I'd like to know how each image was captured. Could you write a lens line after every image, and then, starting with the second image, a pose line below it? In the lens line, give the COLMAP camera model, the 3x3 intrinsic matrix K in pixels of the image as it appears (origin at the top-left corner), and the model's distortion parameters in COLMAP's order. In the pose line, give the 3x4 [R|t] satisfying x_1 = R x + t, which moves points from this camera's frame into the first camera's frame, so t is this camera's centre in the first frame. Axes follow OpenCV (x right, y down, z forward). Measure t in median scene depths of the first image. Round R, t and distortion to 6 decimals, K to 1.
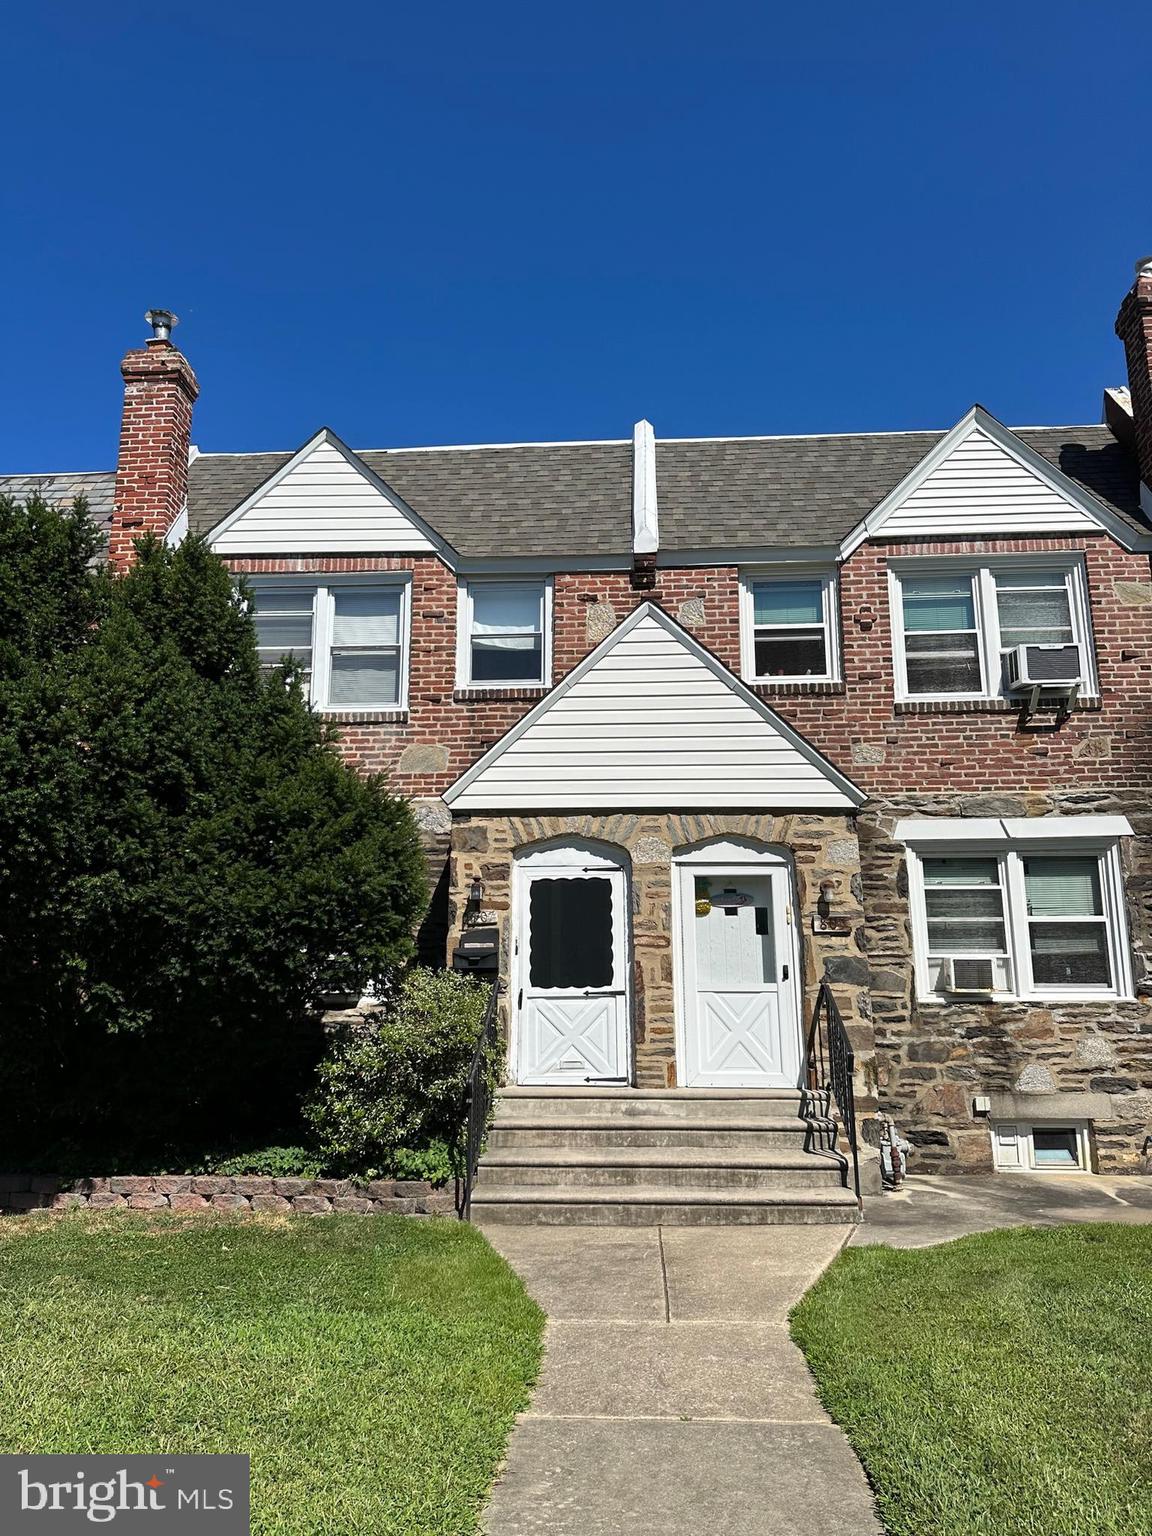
lens RADIAL K [[1062.4, 0, 576.0], [0, 1062.4, 776.5], [0, 0, 1]] dist [0.195208, -0.378541]
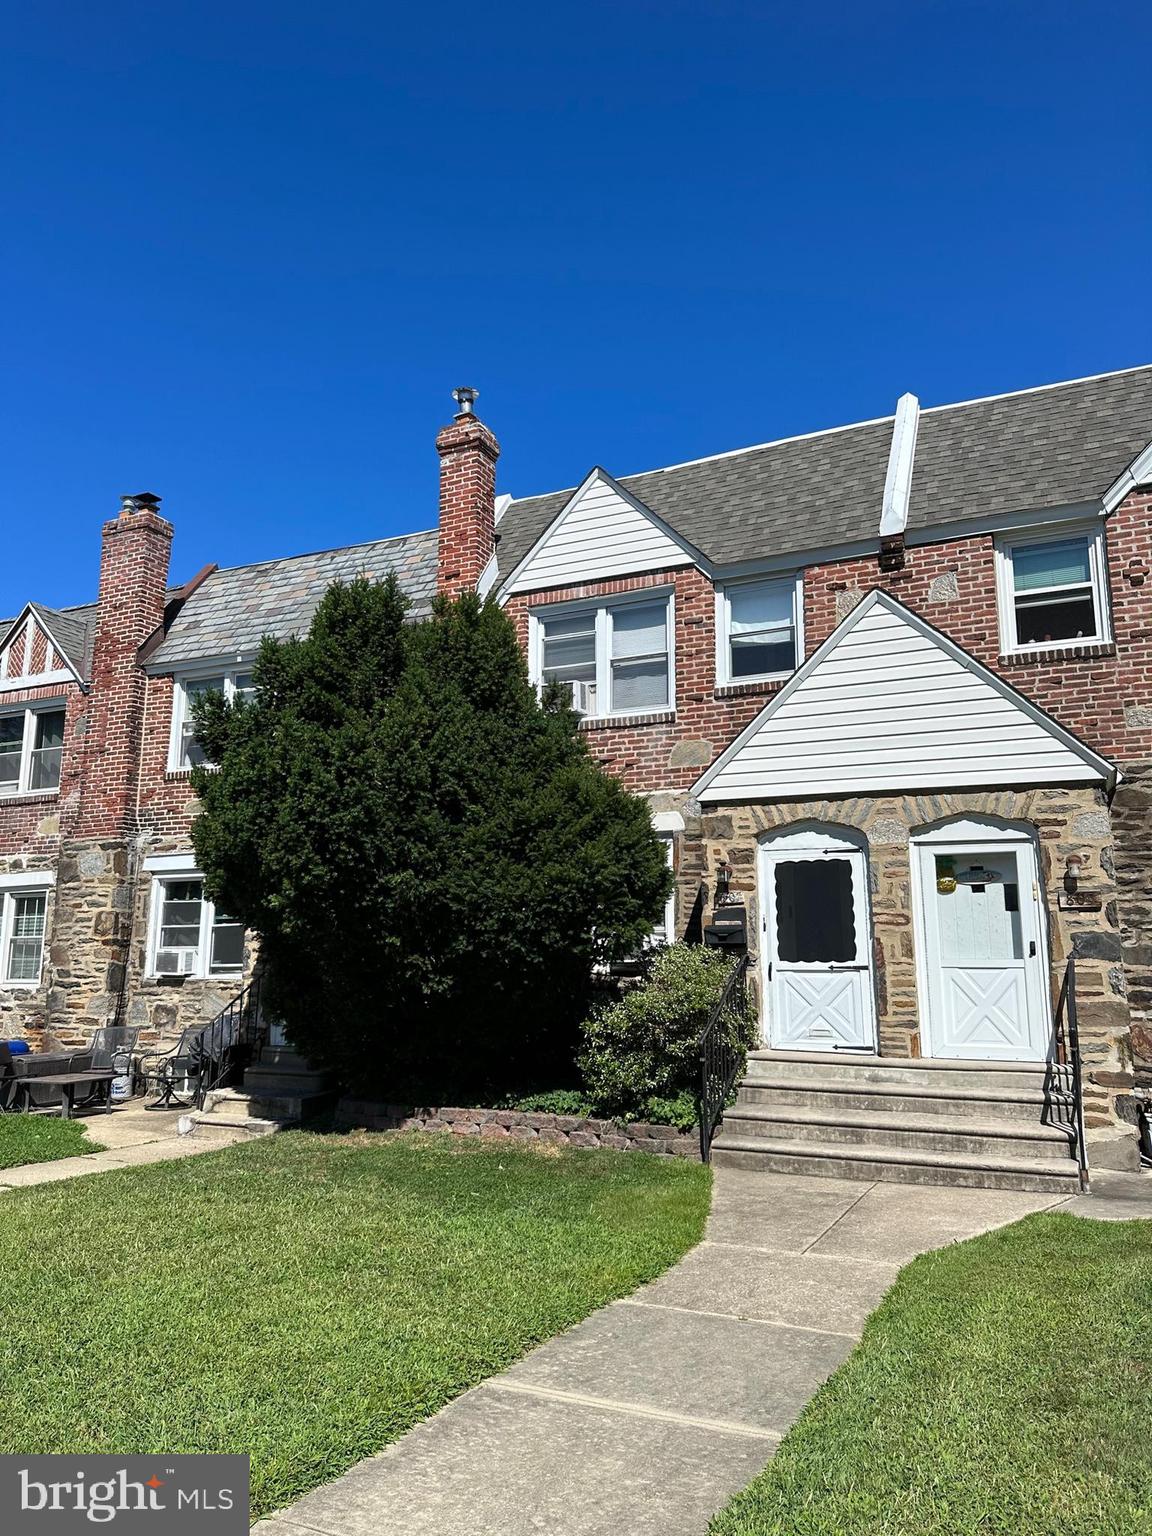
lens RADIAL K [[1062.4, 0, 576.0], [0, 1062.4, 776.5], [0, 0, 1]] dist [0.195208, -0.378541]
pose [[0.926240, -0.061102, -0.371948, 0.185835], [0.073407, 0.997121, 0.018997, -0.026764], [0.369717, -0.044900, 0.928059, -0.084177]]
